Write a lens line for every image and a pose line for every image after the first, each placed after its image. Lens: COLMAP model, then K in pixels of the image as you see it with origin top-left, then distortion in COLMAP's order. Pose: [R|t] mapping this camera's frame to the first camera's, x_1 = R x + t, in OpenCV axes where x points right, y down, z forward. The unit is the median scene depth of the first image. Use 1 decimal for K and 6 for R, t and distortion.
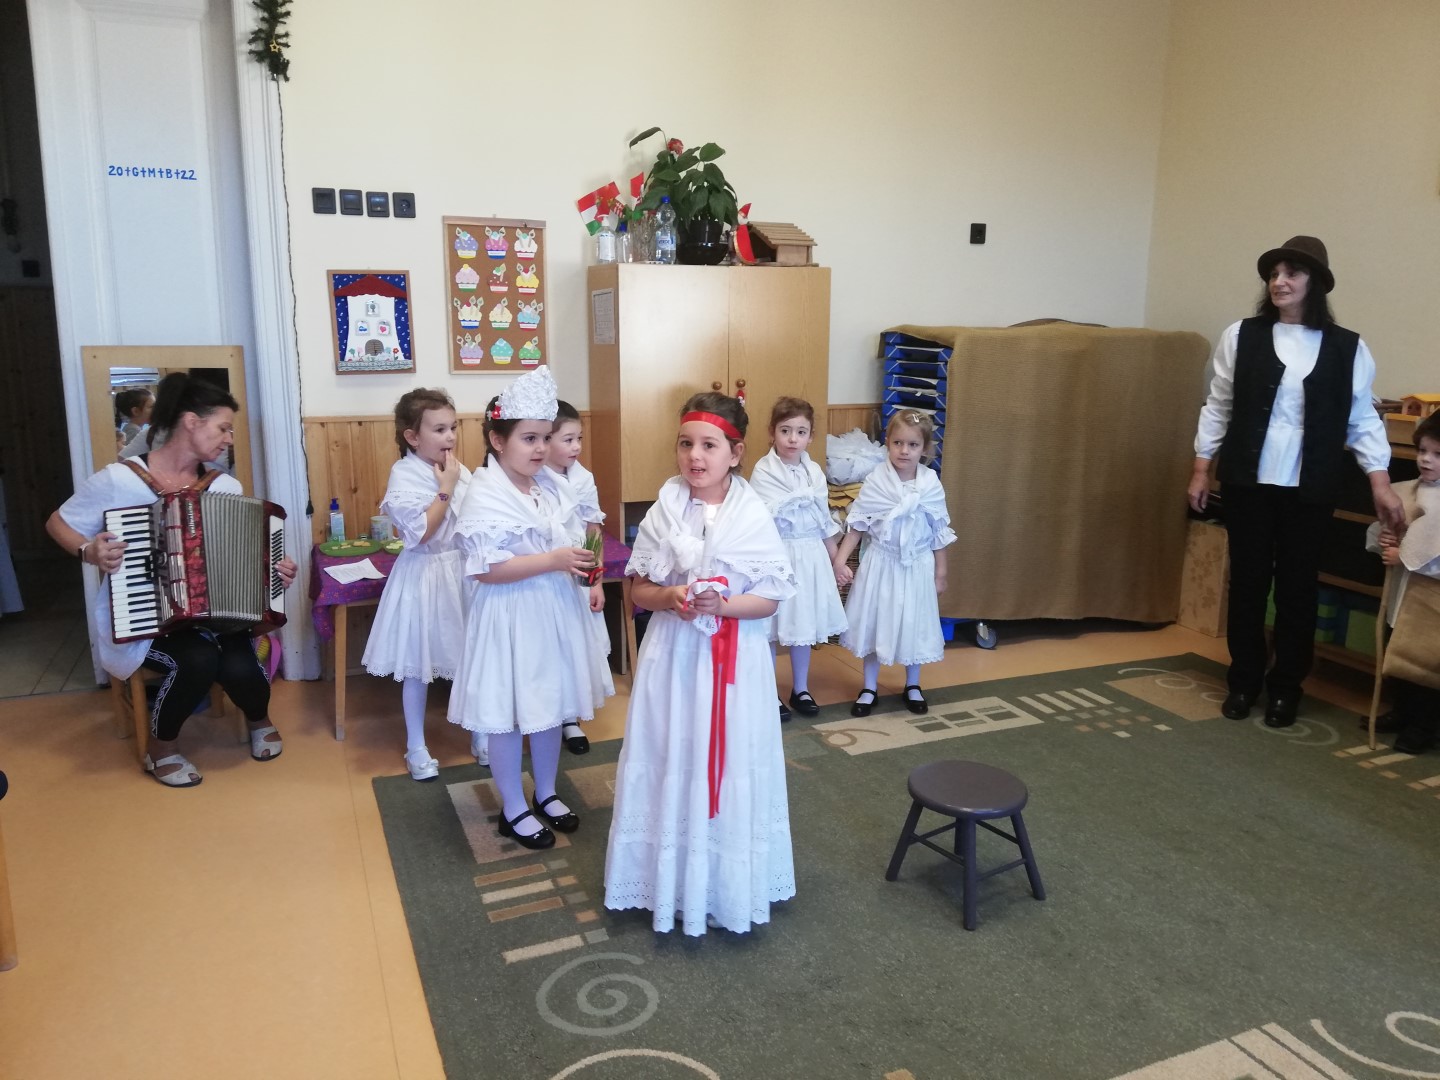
lens RADIAL K [[1082.8, 0, 714.3], [0, 1082.8, 530.4], [0, 0, 1]] dist [0.063585, -0.088480]
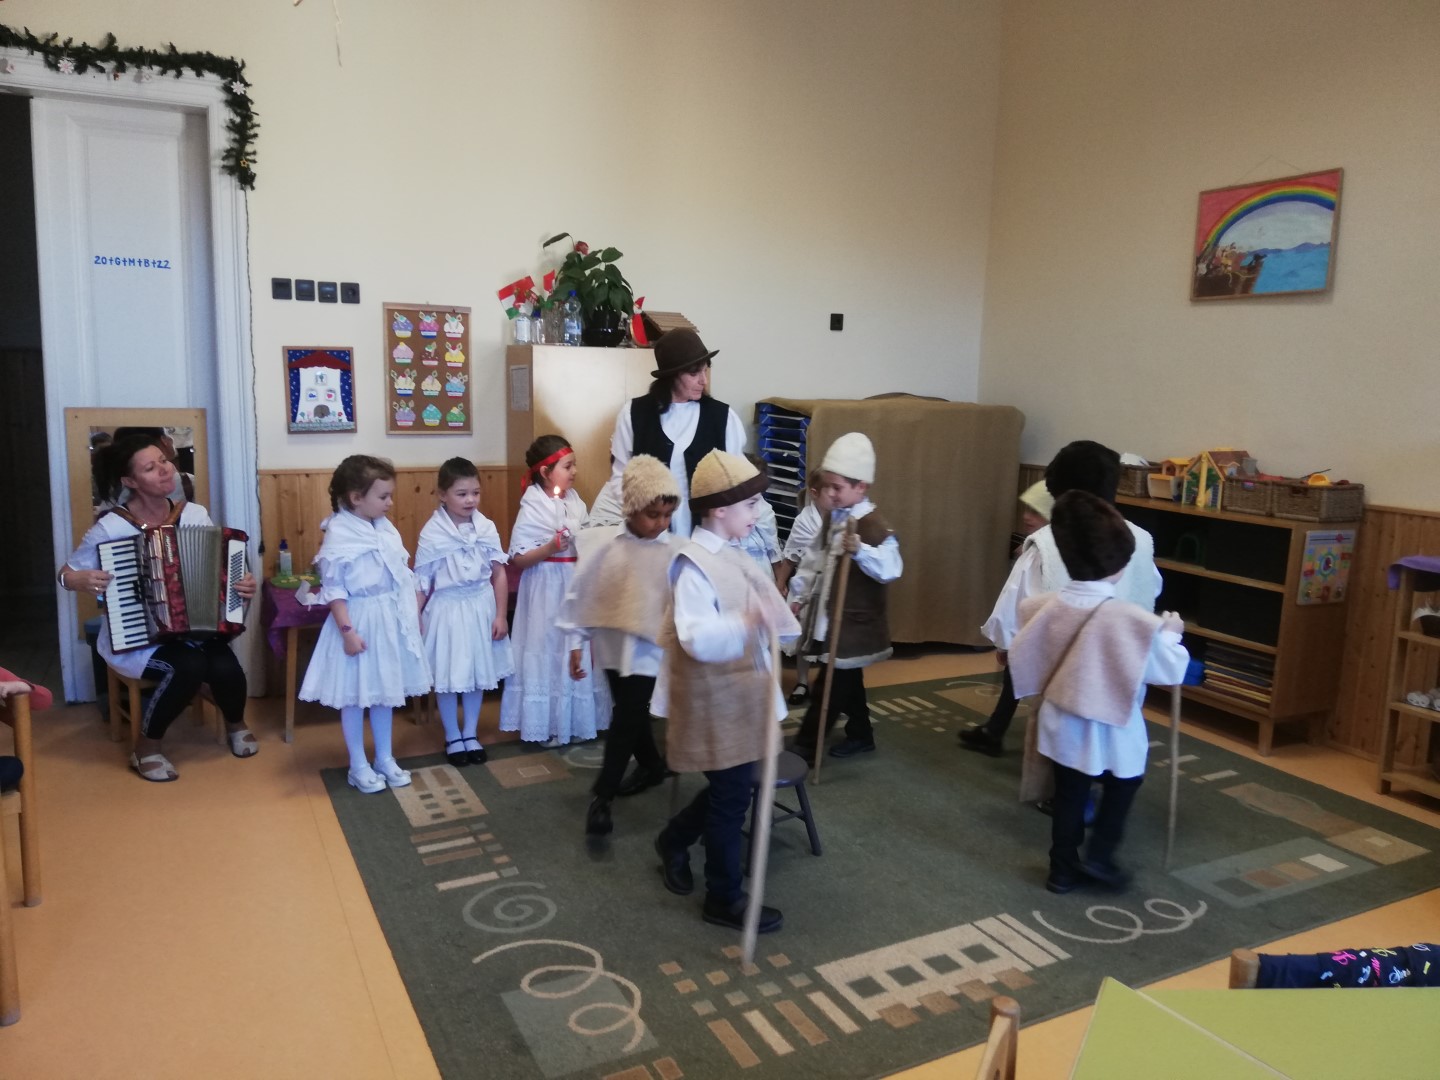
lens RADIAL K [[1082.8, 0, 731.3], [0, 1082.8, 527.1], [0, 0, 1]] dist [0.063585, -0.088480]
pose [[0.995780, 0.003753, 0.091700, 0.021059], [0.001076, 0.998618, -0.052550, 0.019757], [-0.091770, 0.052427, 0.994399, -0.205568]]
